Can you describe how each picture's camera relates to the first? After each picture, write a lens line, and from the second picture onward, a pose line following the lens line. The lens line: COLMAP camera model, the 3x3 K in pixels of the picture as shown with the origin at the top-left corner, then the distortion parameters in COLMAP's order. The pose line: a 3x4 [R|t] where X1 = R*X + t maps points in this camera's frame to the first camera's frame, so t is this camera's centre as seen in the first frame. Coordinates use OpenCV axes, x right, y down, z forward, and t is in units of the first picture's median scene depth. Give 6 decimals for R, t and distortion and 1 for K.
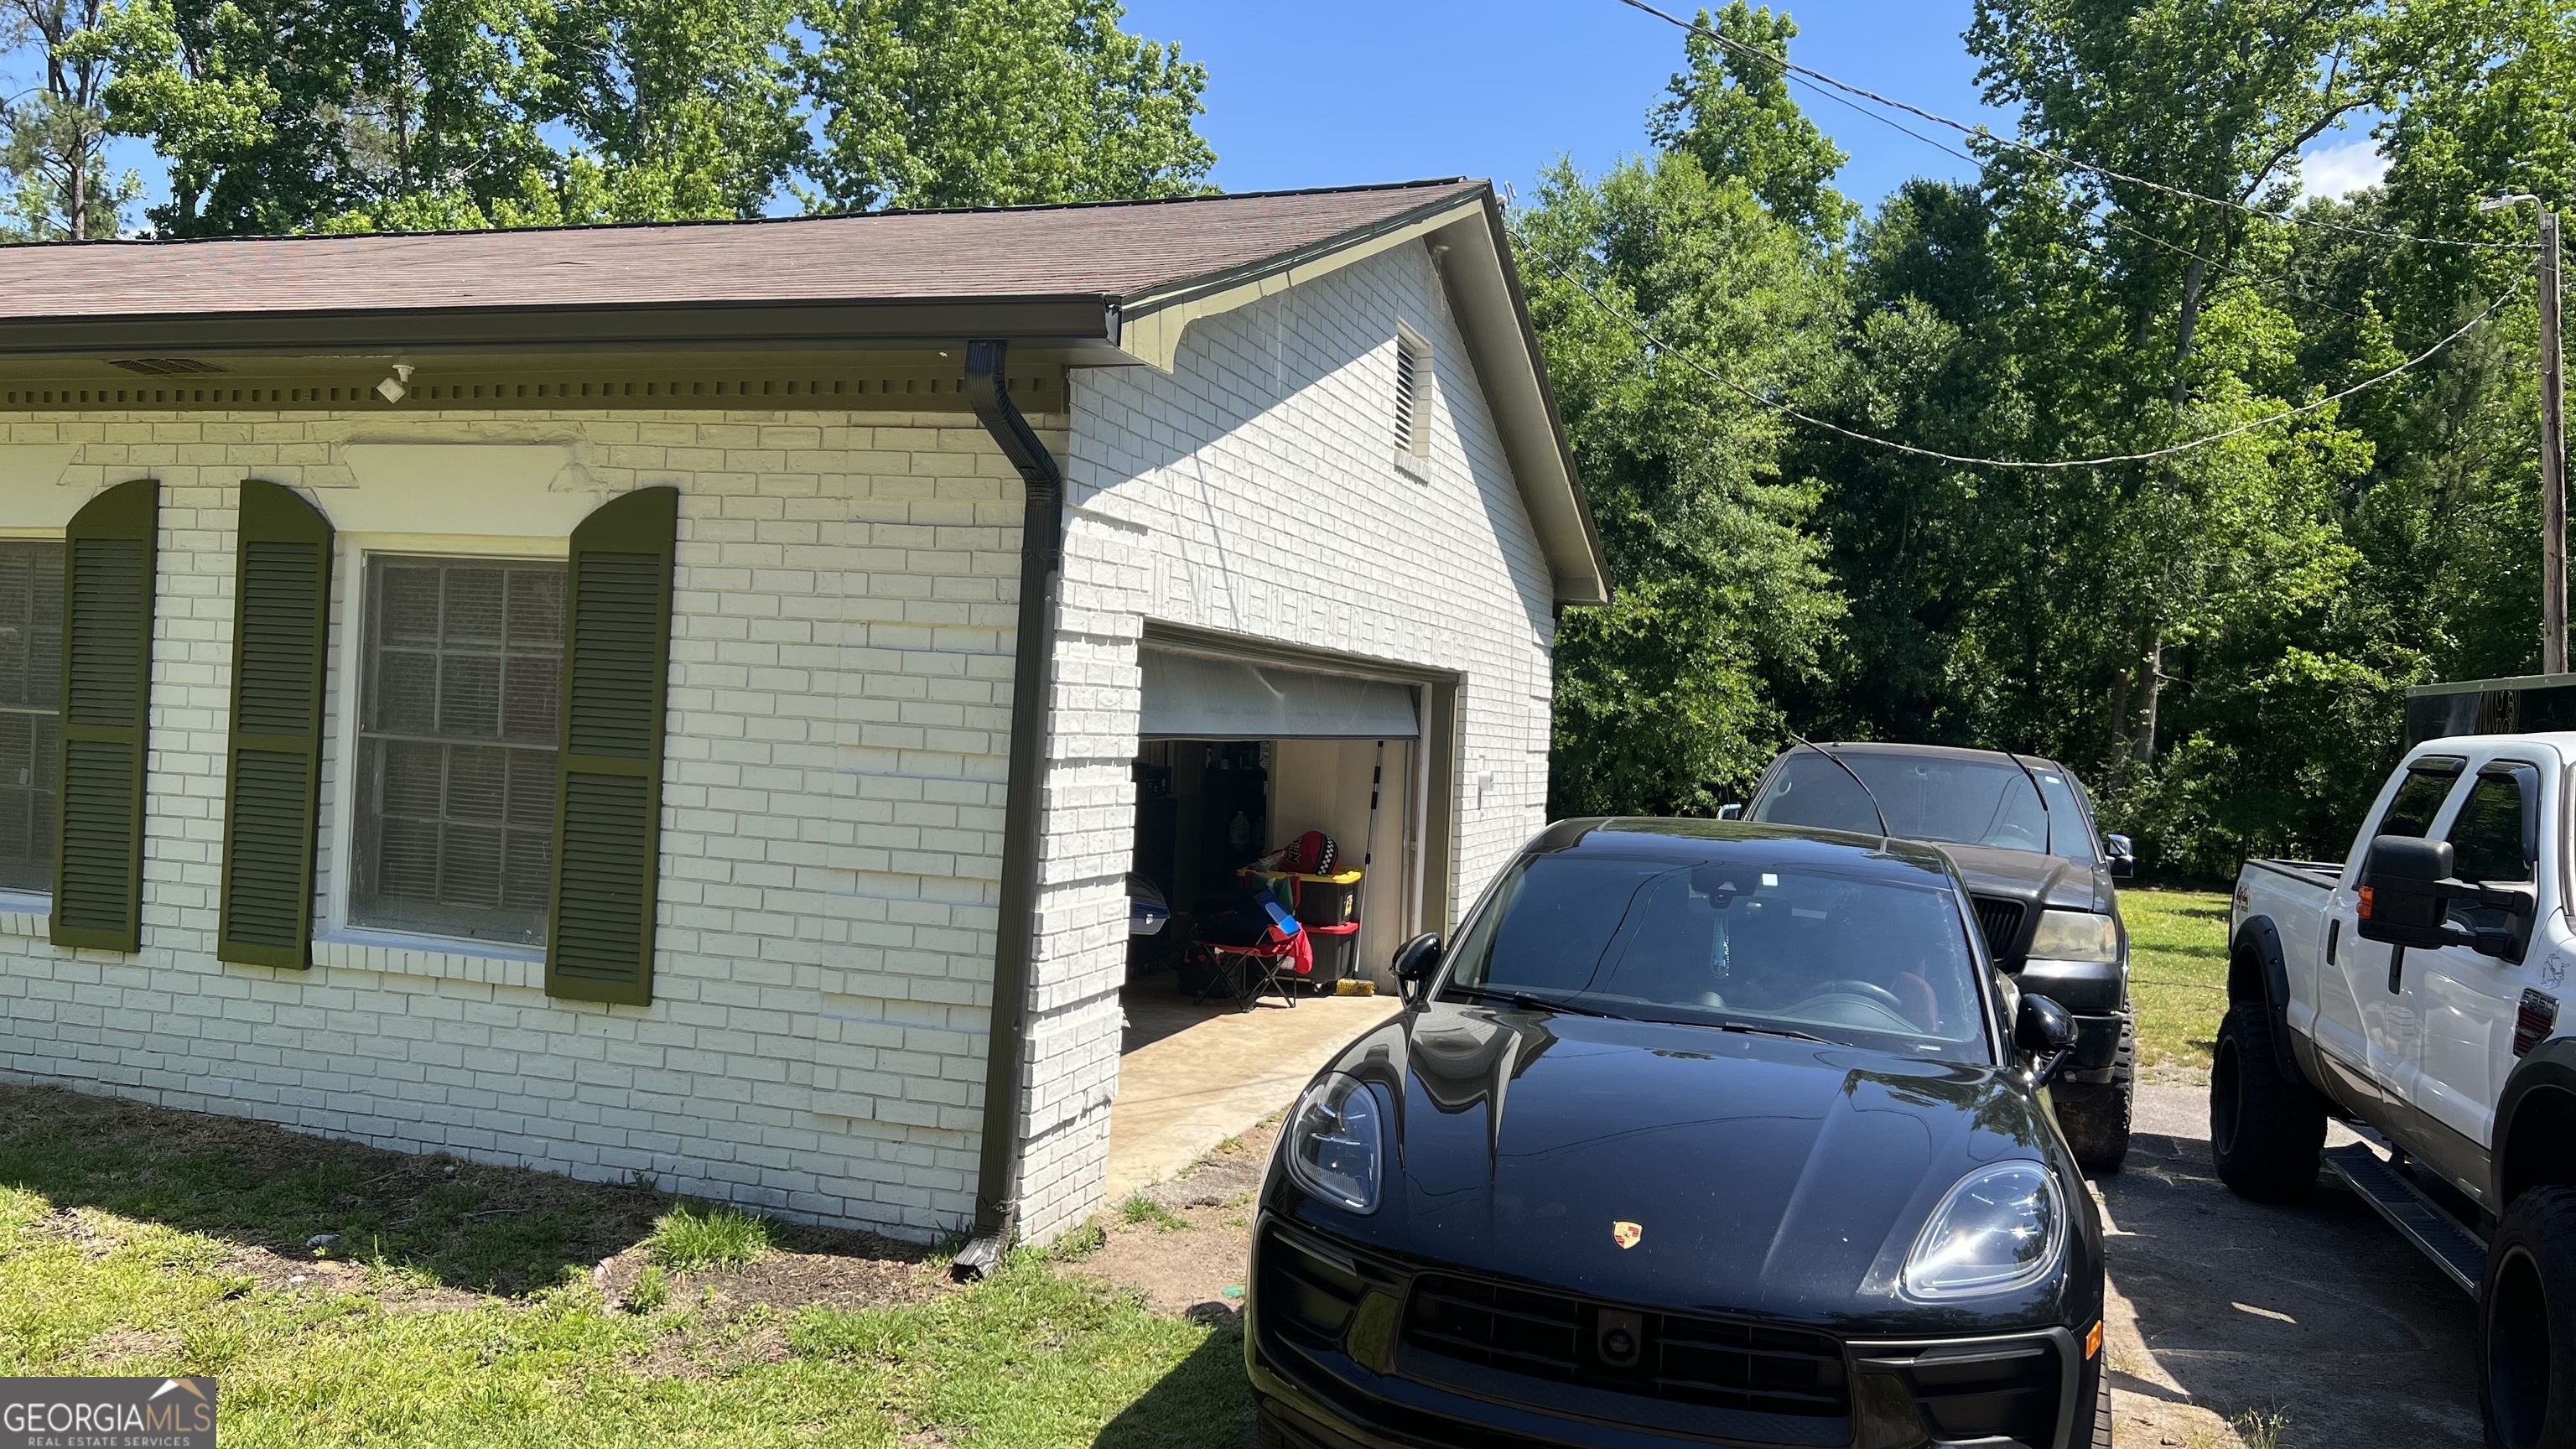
lens RADIAL K [[1988.3, 0, 1346.4], [0, 1988.3, 714.5], [0, 0, 1]] dist [0.003043, 0.000425]
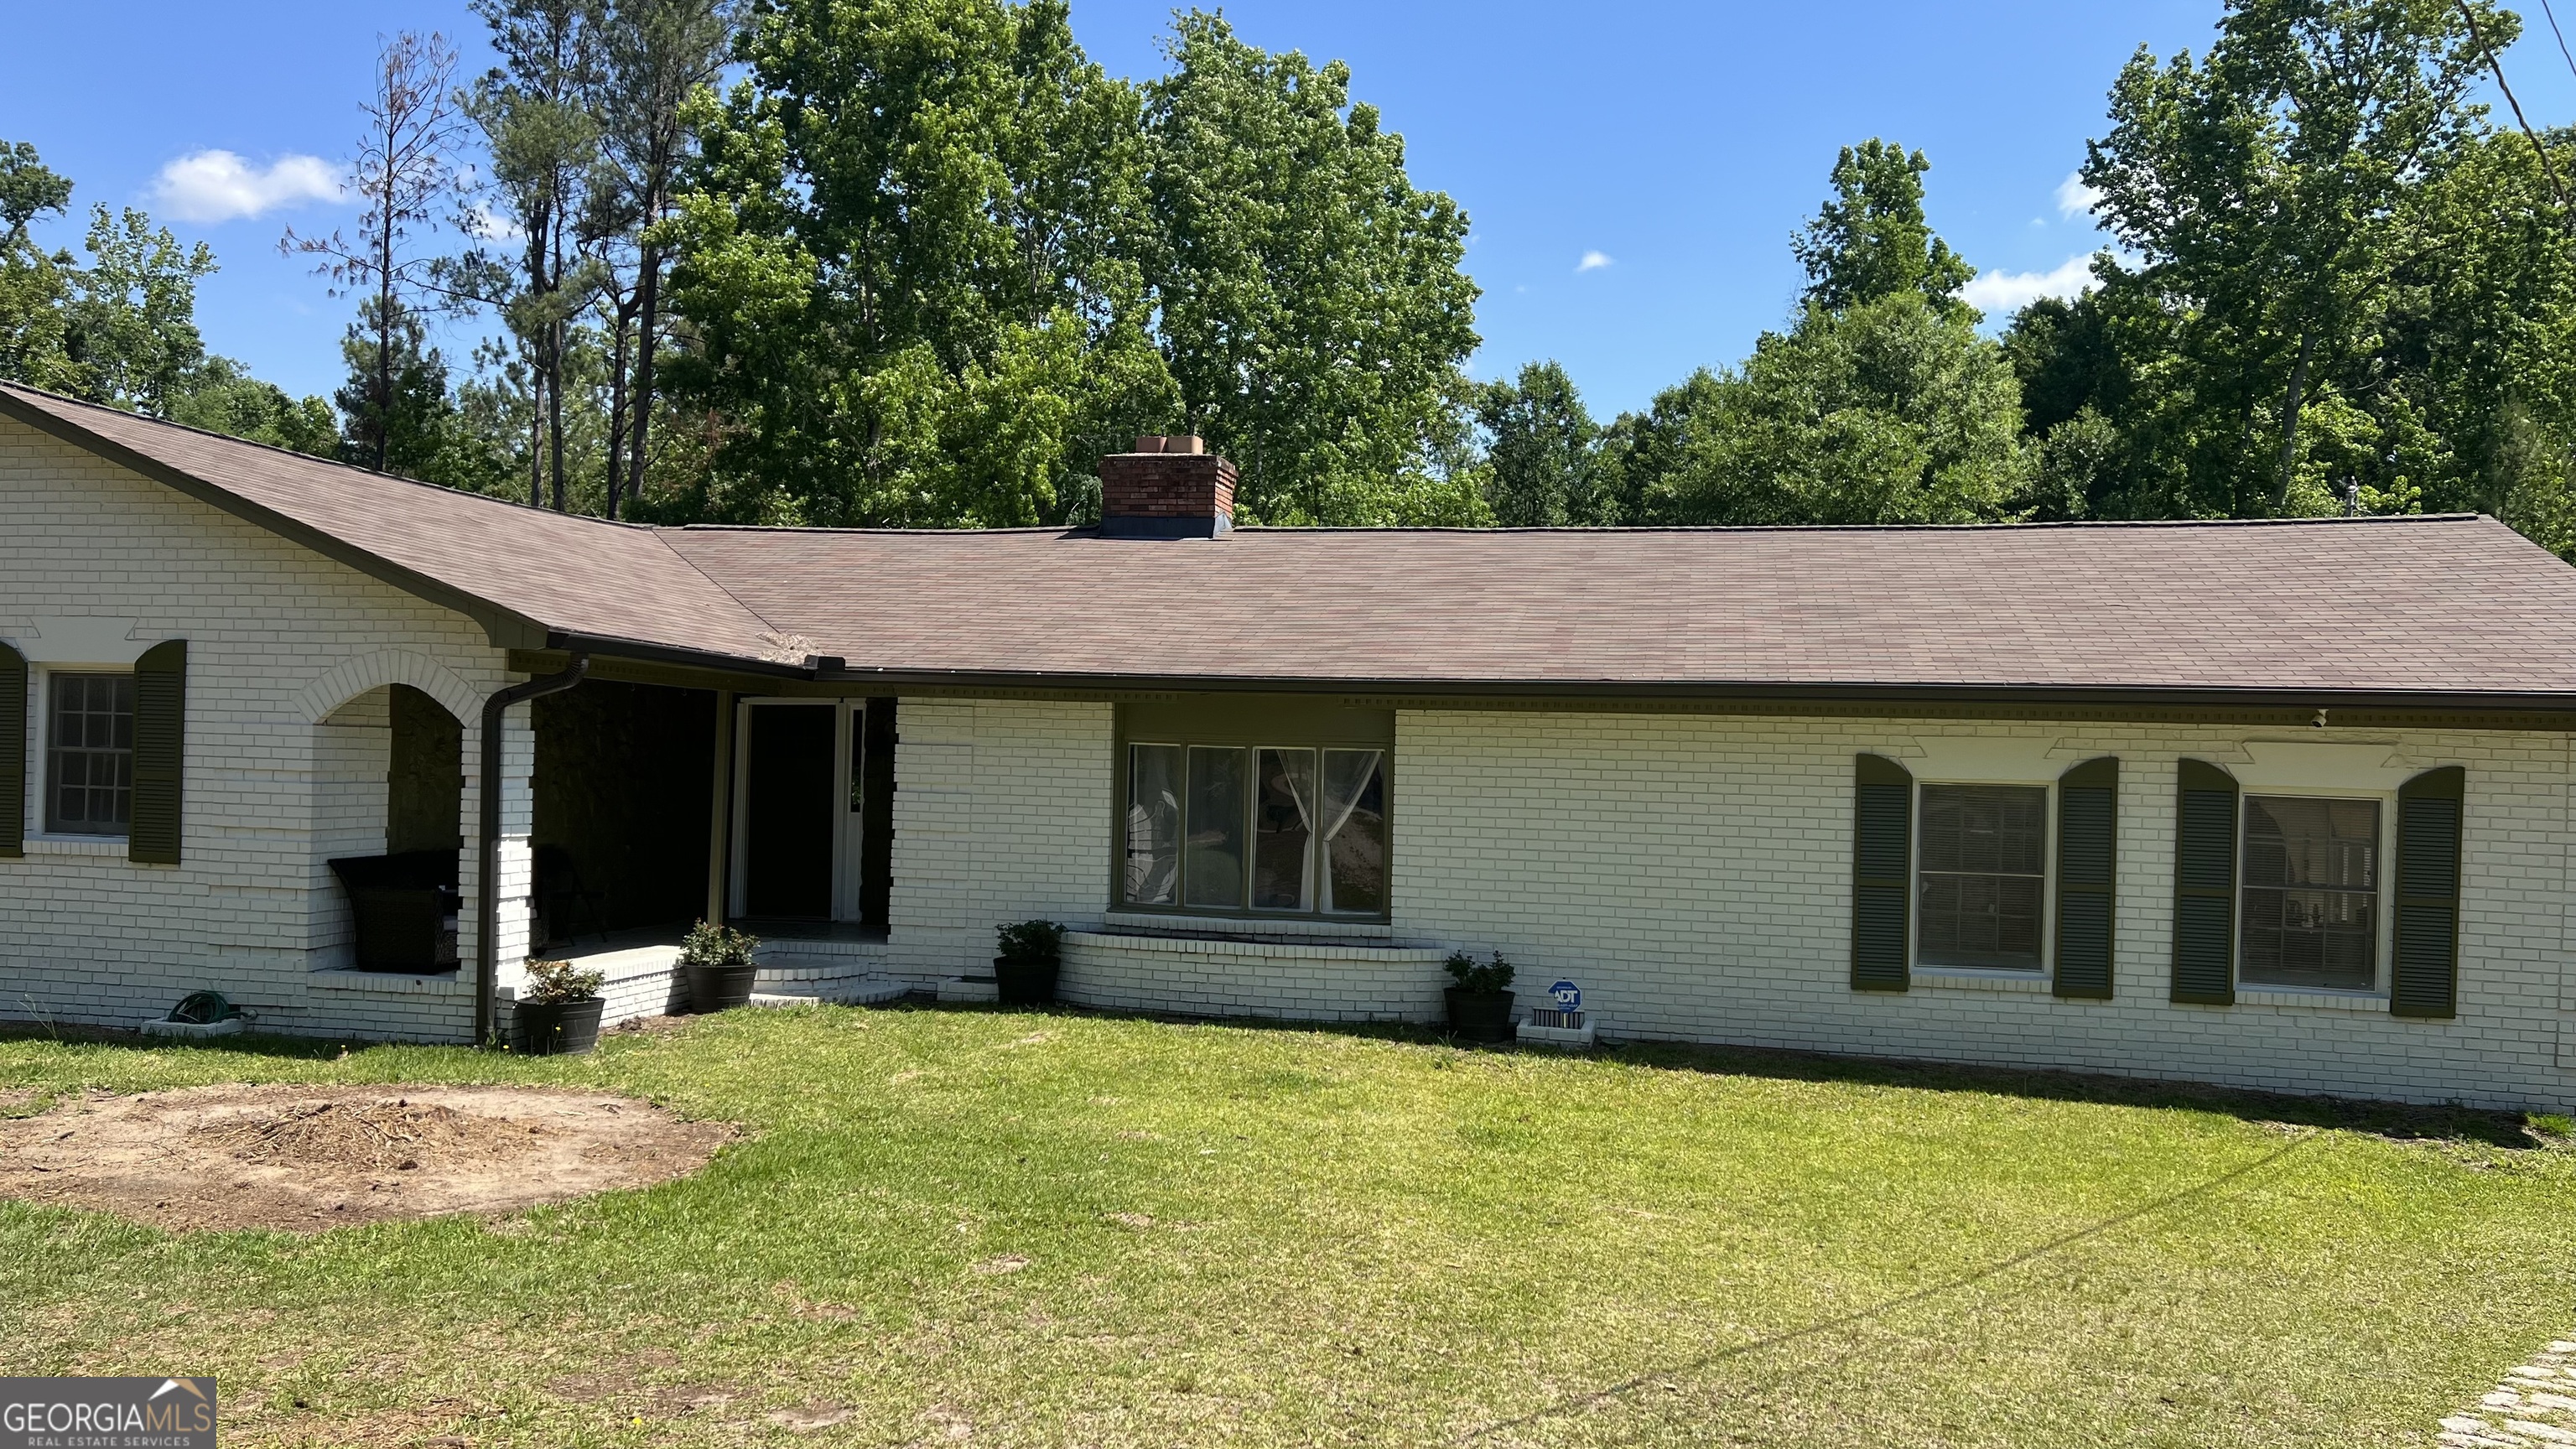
lens RADIAL K [[1980.0, 0, 1293.9], [0, 1980.0, 727.3], [0, 0, 1]] dist [0.058660, -0.082636]
pose [[0.997484, -0.020328, 0.067915, -1.572740], [0.020288, 0.999793, 0.001286, -0.170187], [-0.067927, 0.000095, 0.997690, -0.921450]]
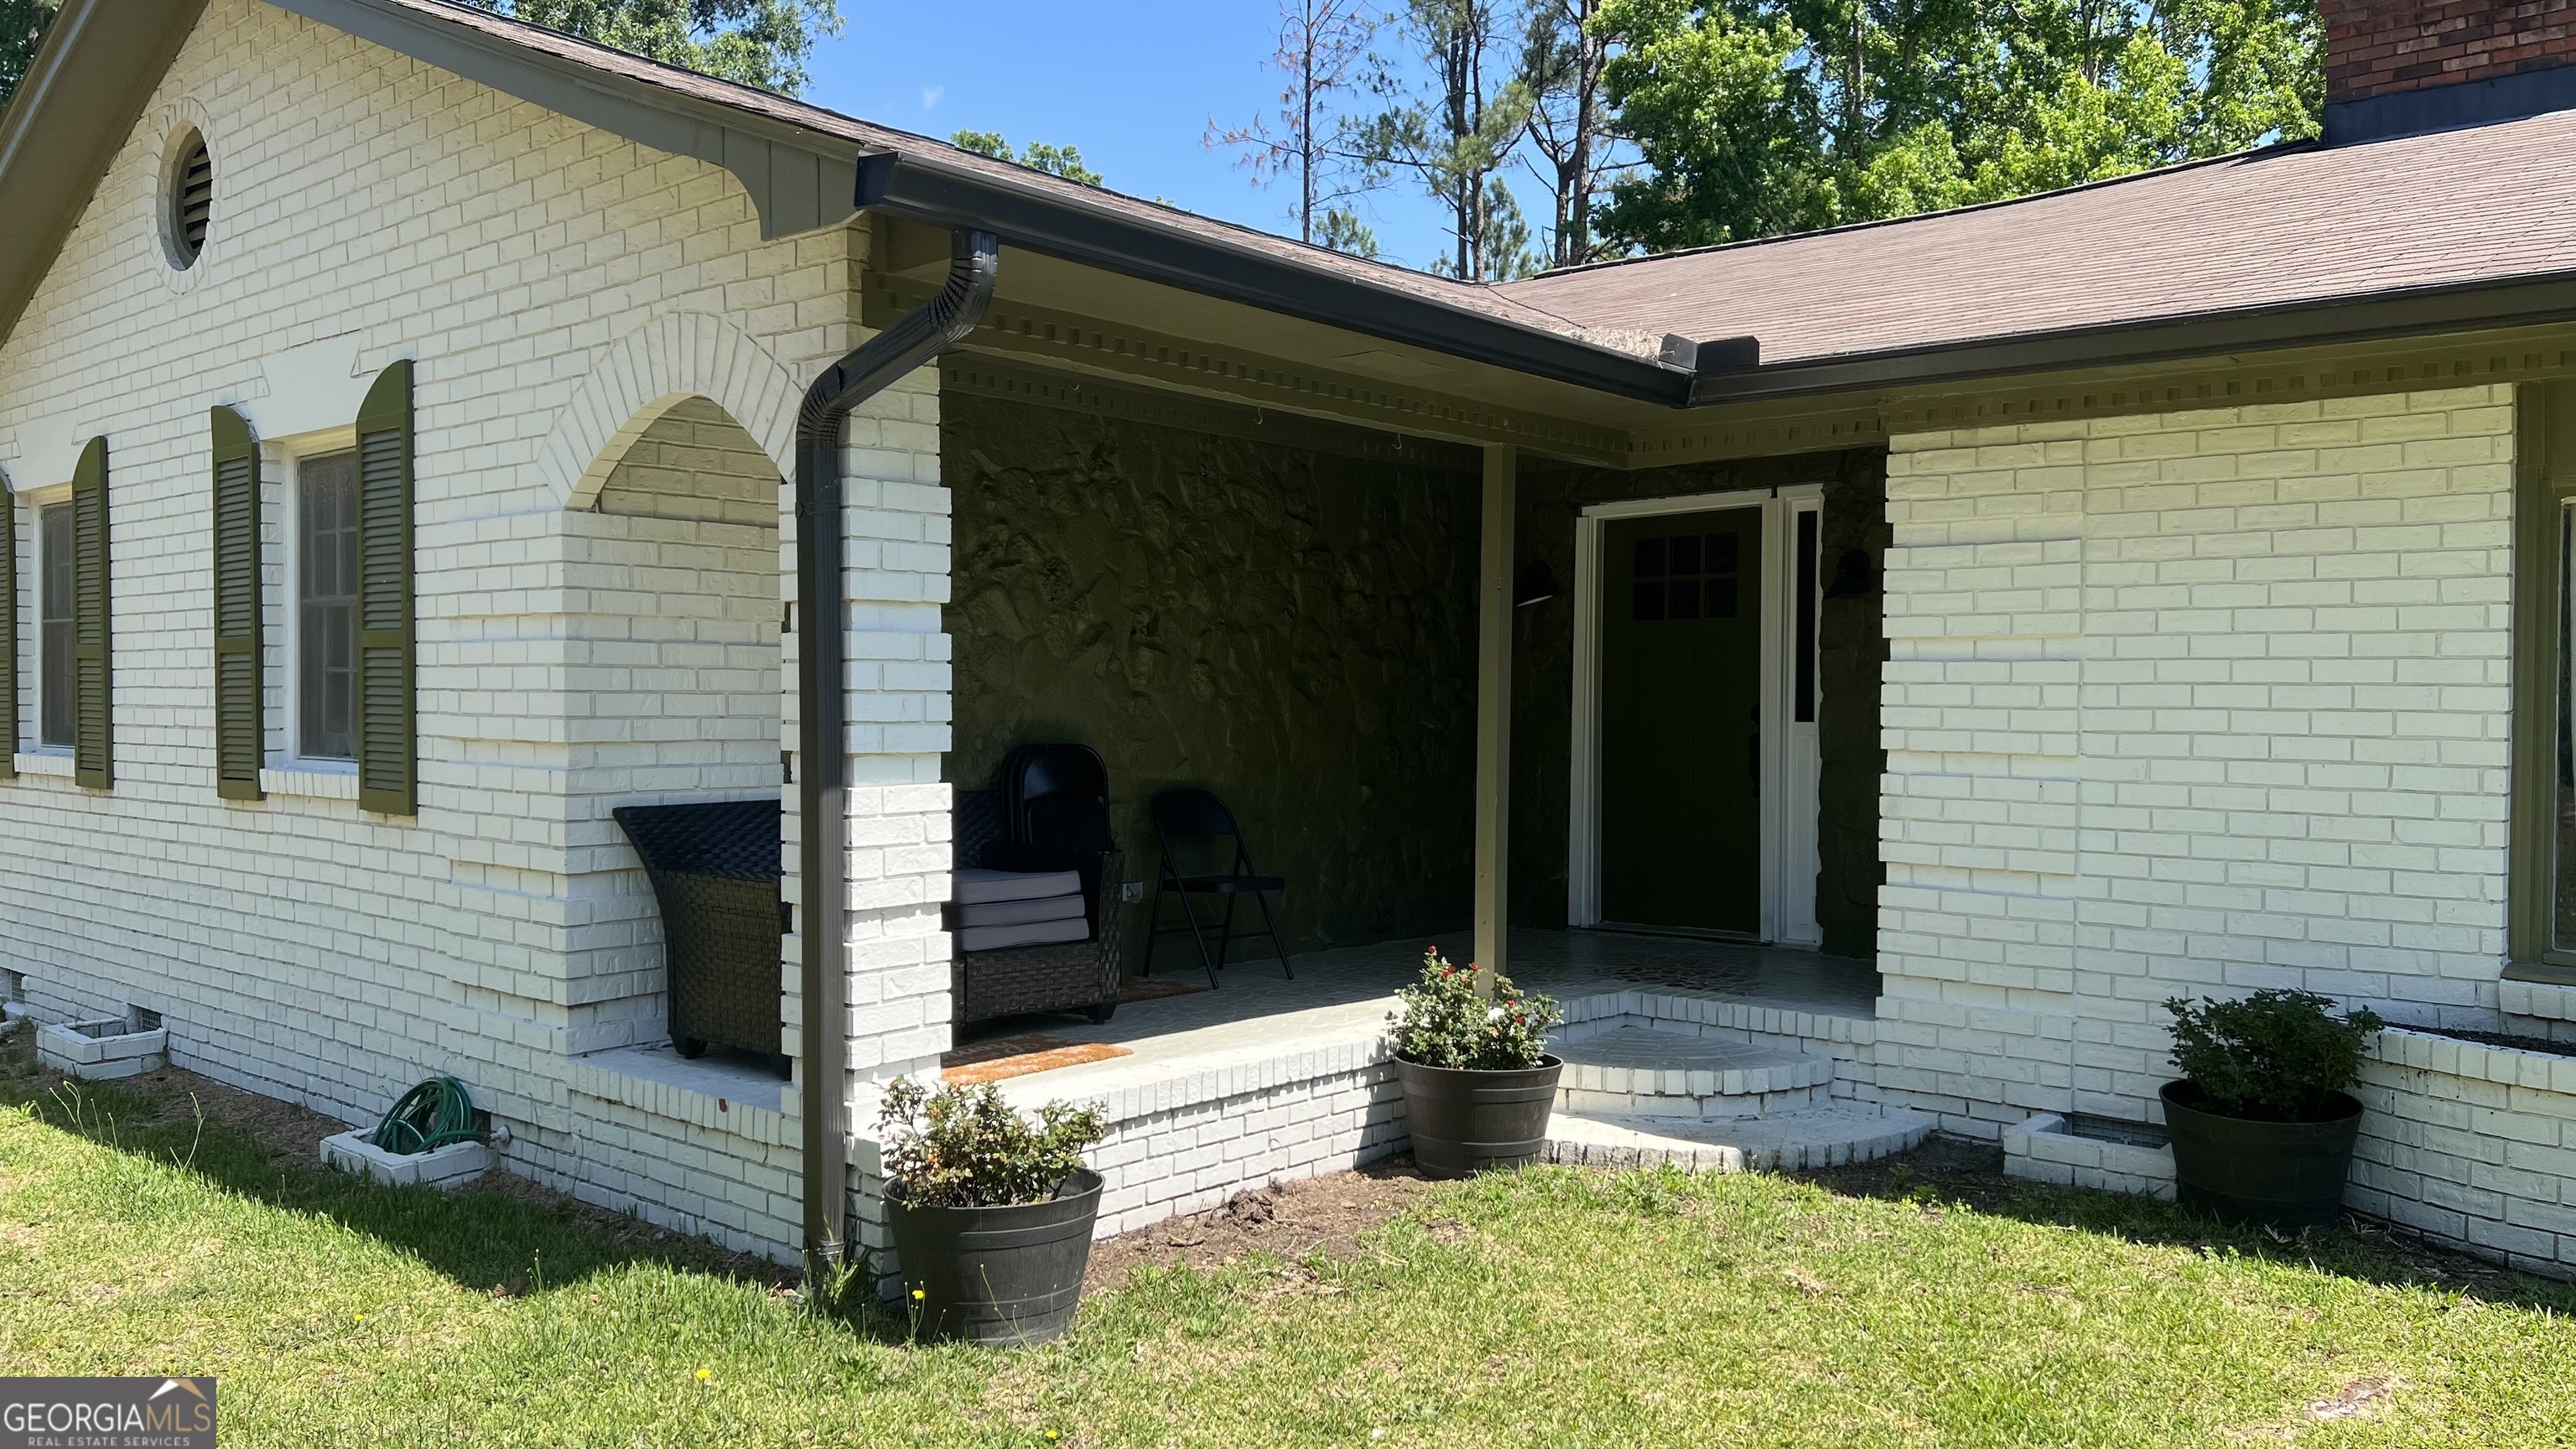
lens RADIAL K [[1980.0, 0, 1293.9], [0, 1980.0, 727.3], [0, 0, 1]] dist [0.058660, -0.082636]
pose [[0.909965, -0.033551, -0.413325, -1.740246], [0.040546, 0.999144, 0.008161, -0.089898], [0.412698, -0.024185, 0.910547, 0.389465]]
